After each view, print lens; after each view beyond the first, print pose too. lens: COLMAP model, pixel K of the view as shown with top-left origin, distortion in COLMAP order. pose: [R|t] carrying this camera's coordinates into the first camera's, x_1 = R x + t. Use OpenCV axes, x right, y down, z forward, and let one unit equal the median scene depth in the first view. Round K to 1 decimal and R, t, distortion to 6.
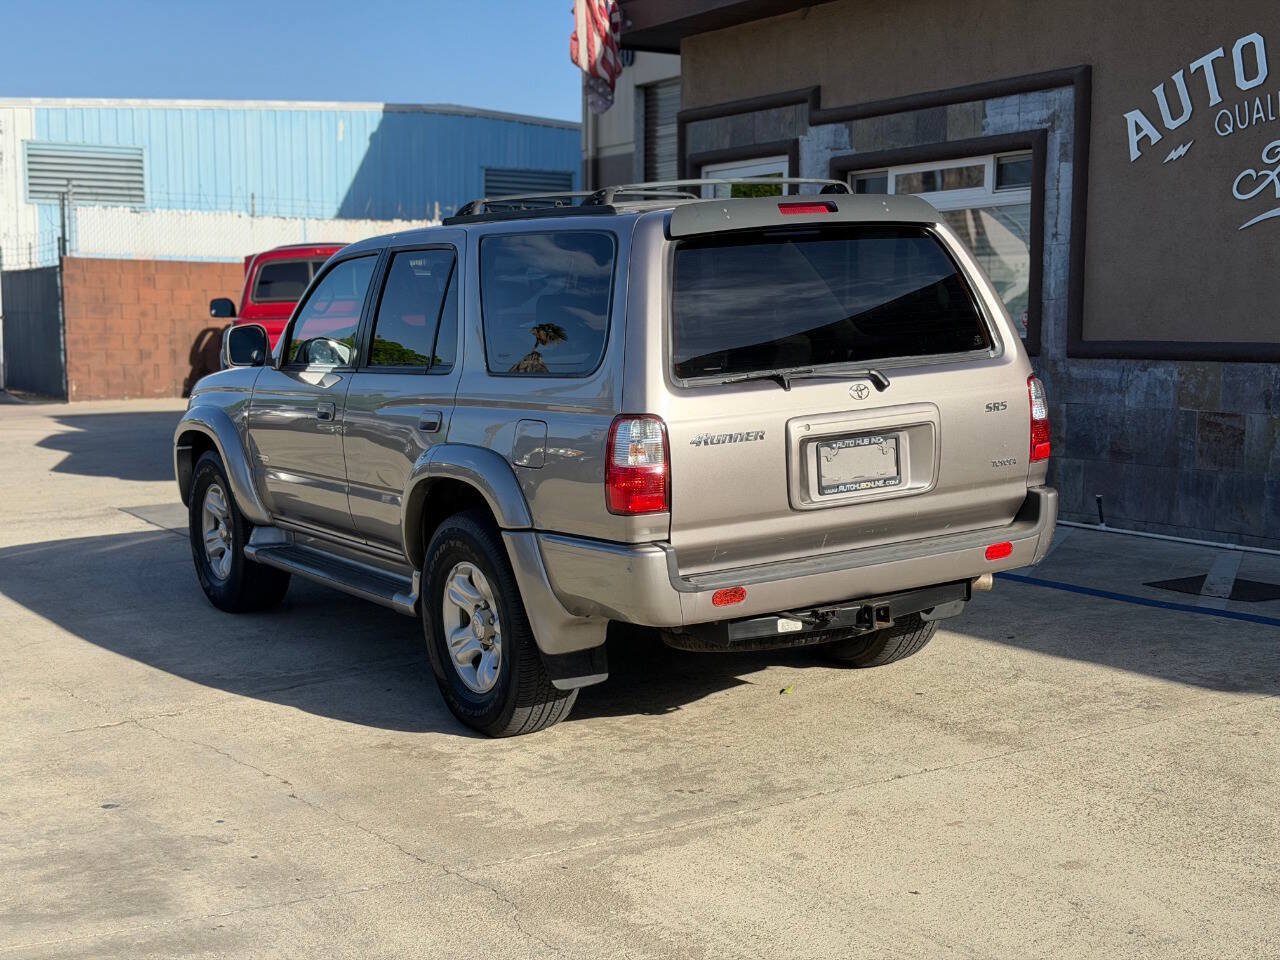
lens RADIAL K [[1779.7, 0, 627.2], [0, 1779.7, 486.5], [0, 0, 1]] dist [0.221020, -0.532607]
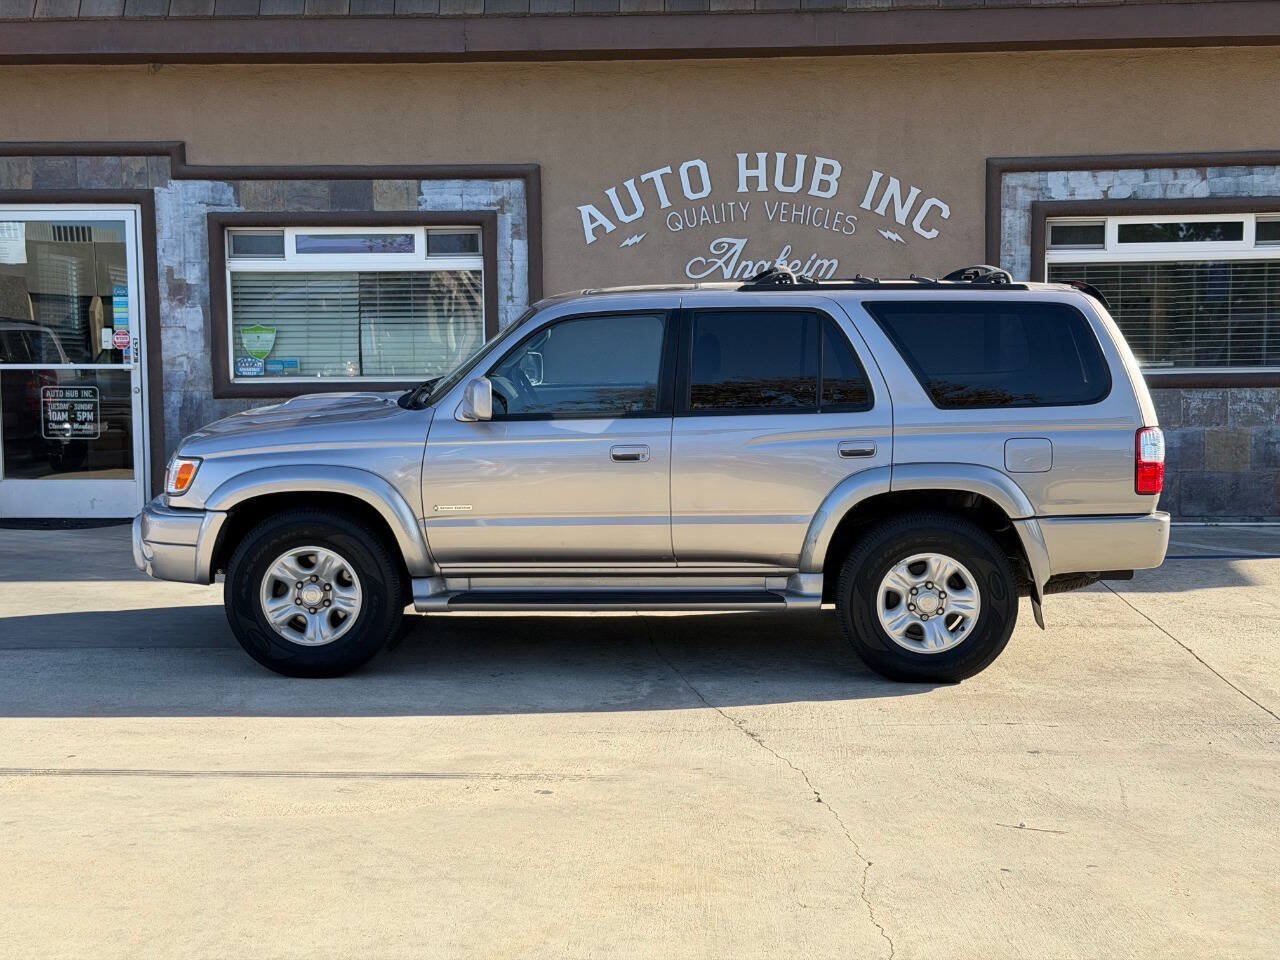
lens RADIAL K [[1782.1, 0, 640.0], [0, 1782.1, 480.0], [0, 0, 1]] dist [0.210453, -0.484174]
pose [[0.544895, -0.065487, 0.835943, -0.820446], [0.088604, 0.995861, 0.020260, -0.035415], [-0.833810, 0.063029, 0.548442, 0.290926]]
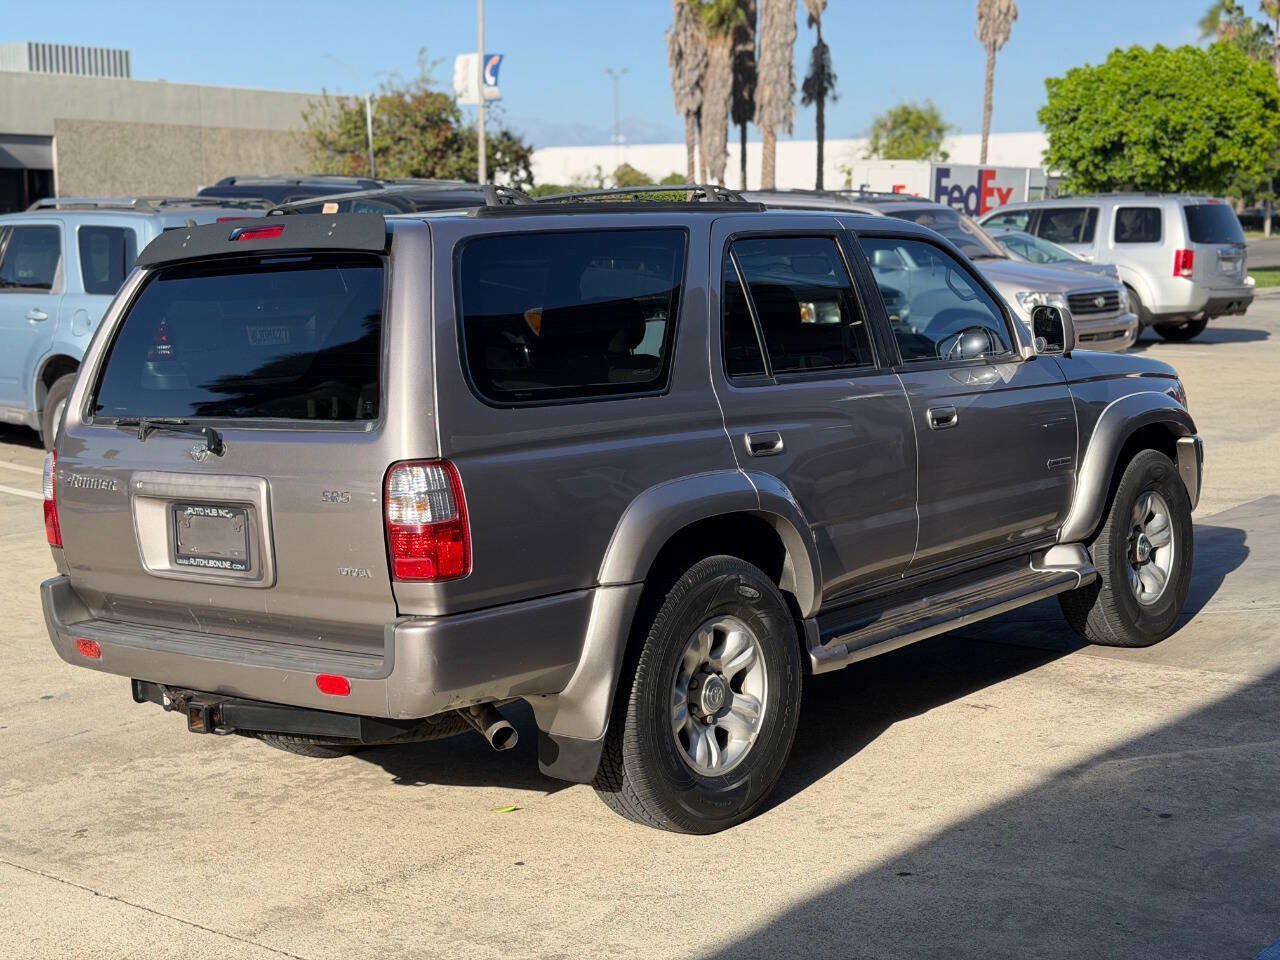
lens RADIAL K [[1776.5, 0, 636.0], [0, 1776.5, 478.6], [0, 0, 1]] dist [0.212222, -0.453581]
pose [[0.324344, 0.135476, -0.936188, 0.582496], [-0.086849, 0.989776, 0.113141, -0.090817], [0.941944, 0.044610, 0.332794, 0.531555]]
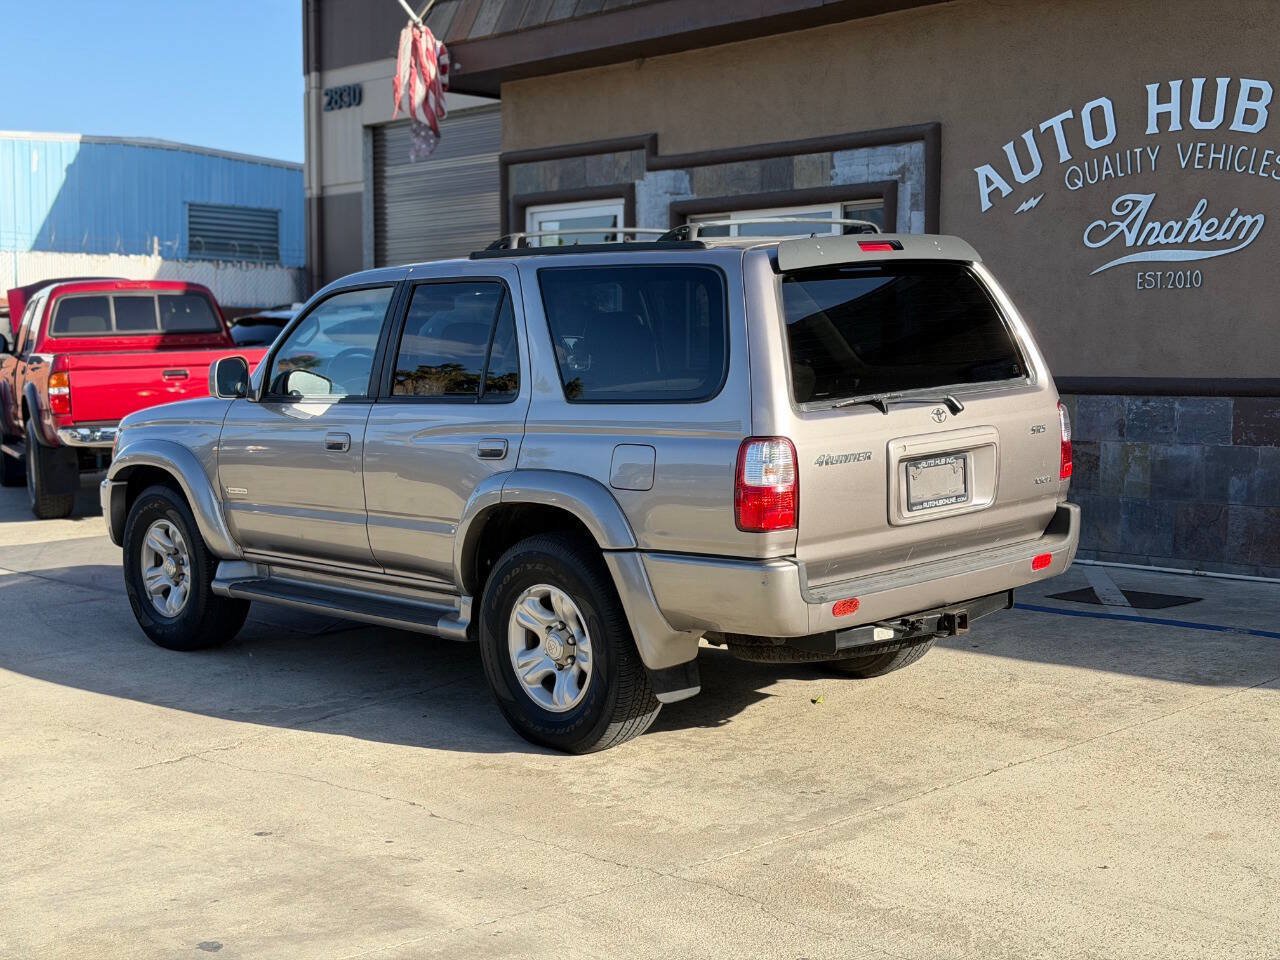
lens RADIAL K [[1776.5, 0, 636.0], [0, 1776.5, 478.6], [0, 0, 1]] dist [0.212222, -0.453581]
pose [[0.978184, -0.012530, 0.207362, -0.159660], [0.018300, 0.999496, -0.025932, 0.005720], [-0.206932, 0.029161, 0.977921, -0.010162]]
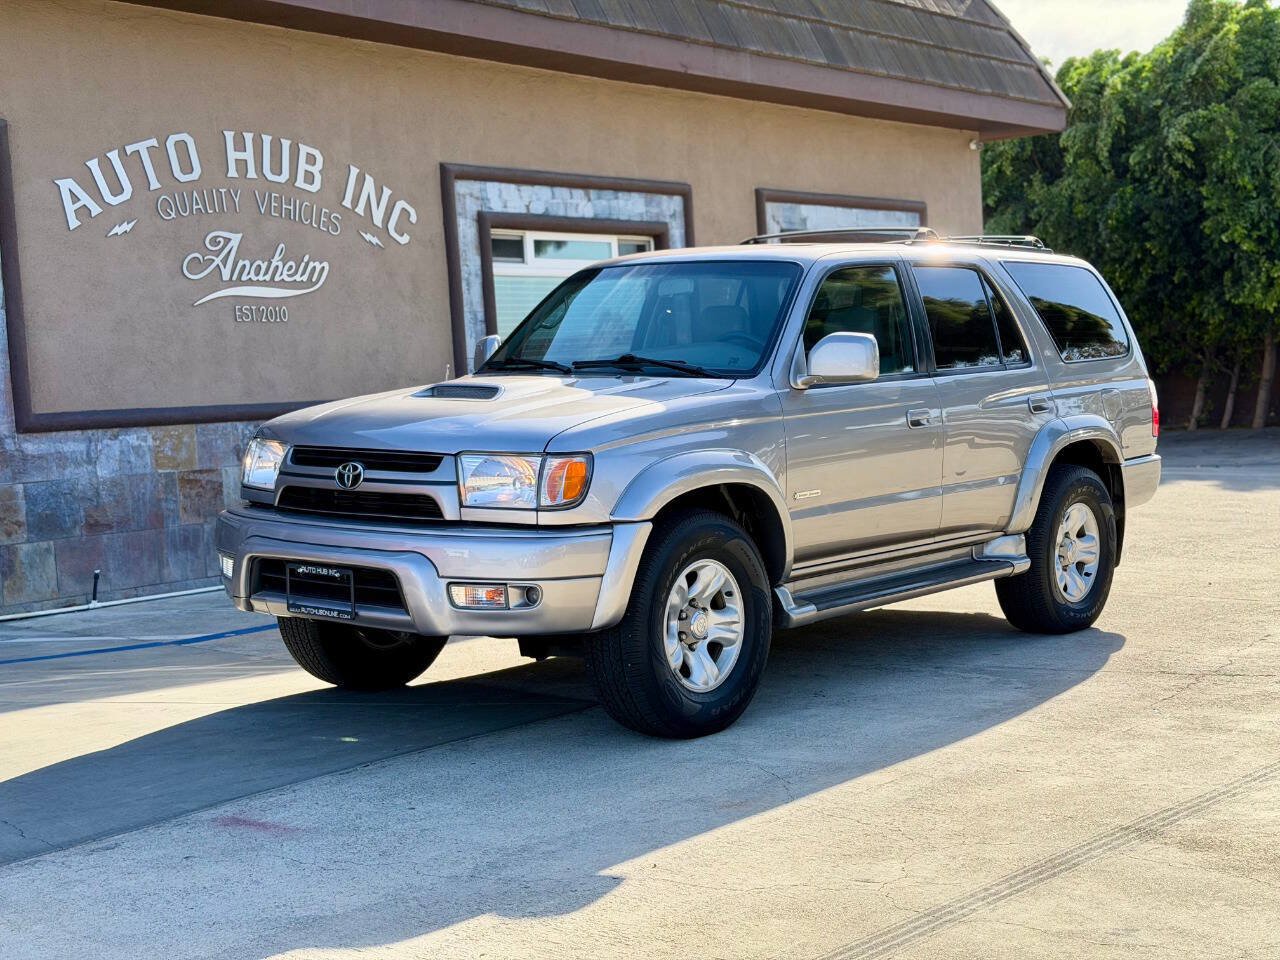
lens RADIAL K [[1782.1, 0, 640.0], [0, 1782.1, 480.0], [0, 0, 1]] dist [0.210453, -0.484174]
pose [[-0.337848, -0.026813, 0.940819, -0.792658], [0.146315, 0.985946, 0.080641, -0.083636], [-0.929758, 0.164900, -0.329177, 1.111215]]
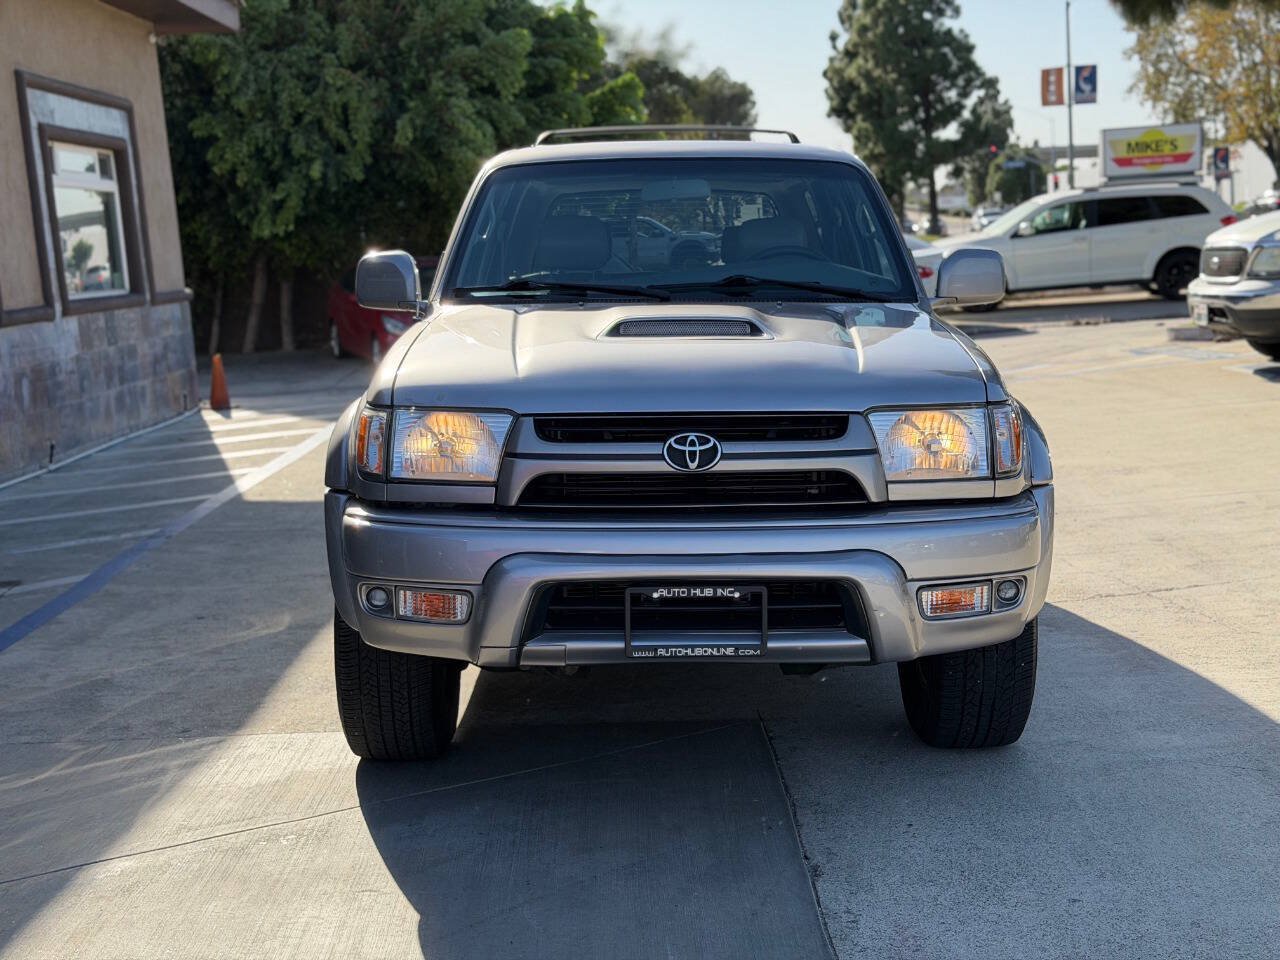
lens RADIAL K [[1782.1, 0, 640.0], [0, 1782.1, 480.0], [0, 0, 1]] dist [0.210453, -0.484174]
pose [[-0.859567, -0.010865, 0.510908, -0.381108], [0.115500, 0.969773, 0.214944, -0.137644], [-0.497800, 0.243768, -0.832329, 1.368280]]
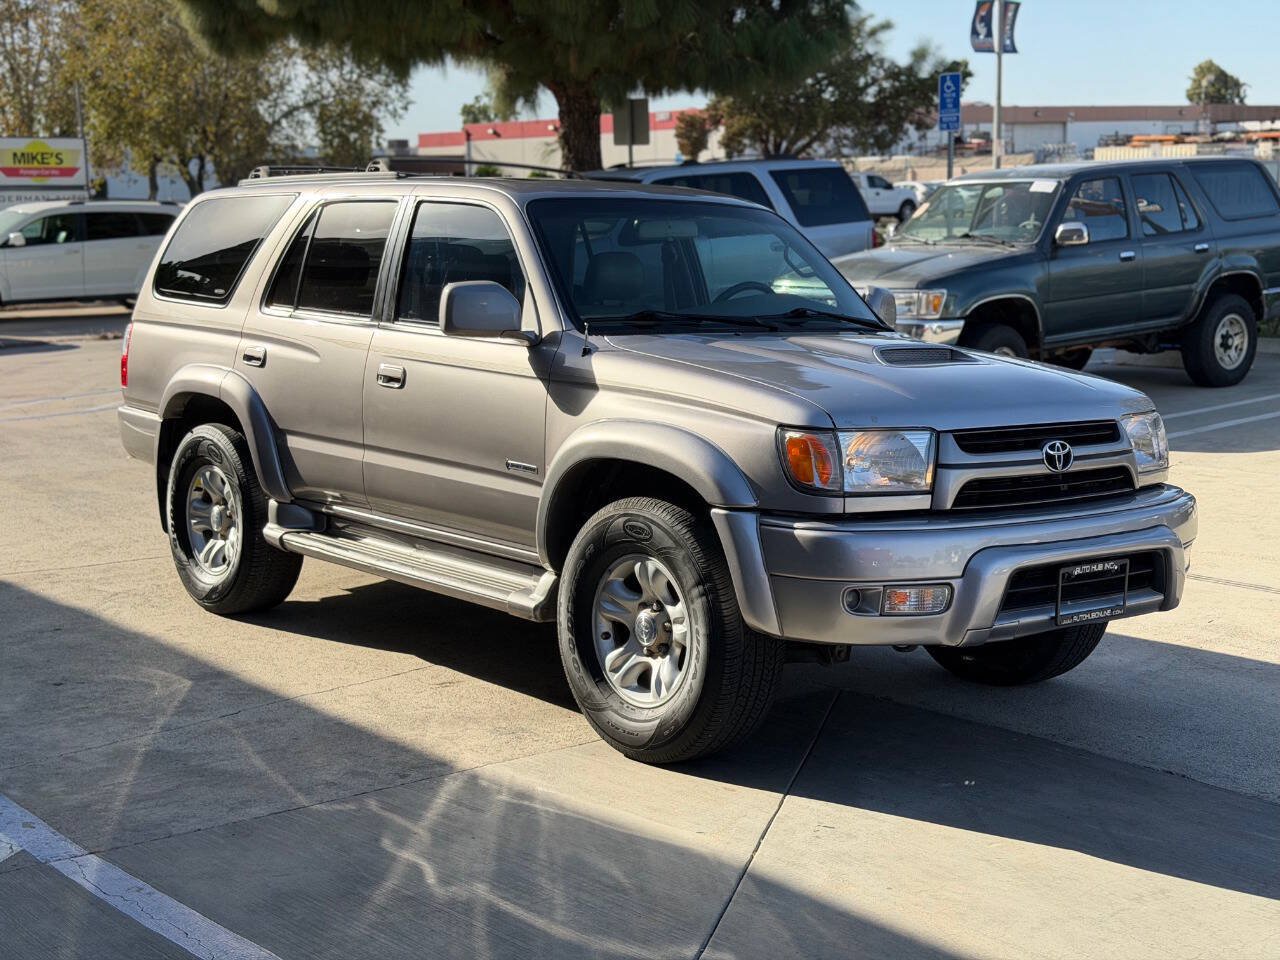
lens RADIAL K [[1782.1, 0, 640.0], [0, 1782.1, 480.0], [0, 0, 1]] dist [0.210453, -0.484174]
pose [[-0.987231, 0.048312, -0.151794, 0.035434], [0.008267, 0.967155, 0.254054, -0.180806], [0.159082, 0.249555, -0.955204, 1.496761]]
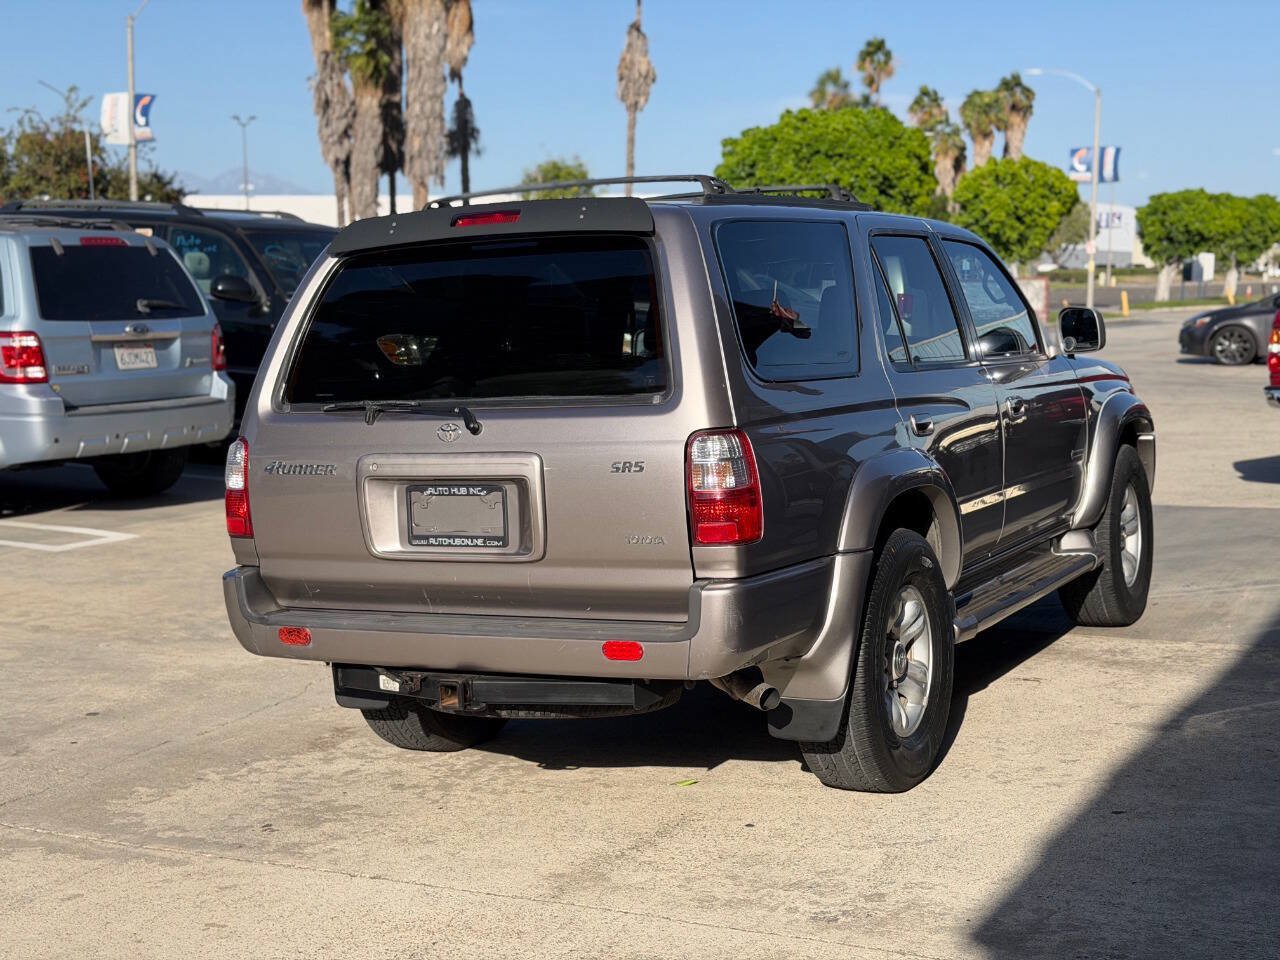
lens RADIAL K [[1782.1, 0, 640.0], [0, 1782.1, 480.0], [0, 0, 1]] dist [0.210453, -0.484174]
pose [[0.517053, 0.100573, -0.850024, 0.533331], [-0.086280, 0.994139, 0.065142, -0.055161], [0.851594, 0.039658, 0.522700, 0.366179]]
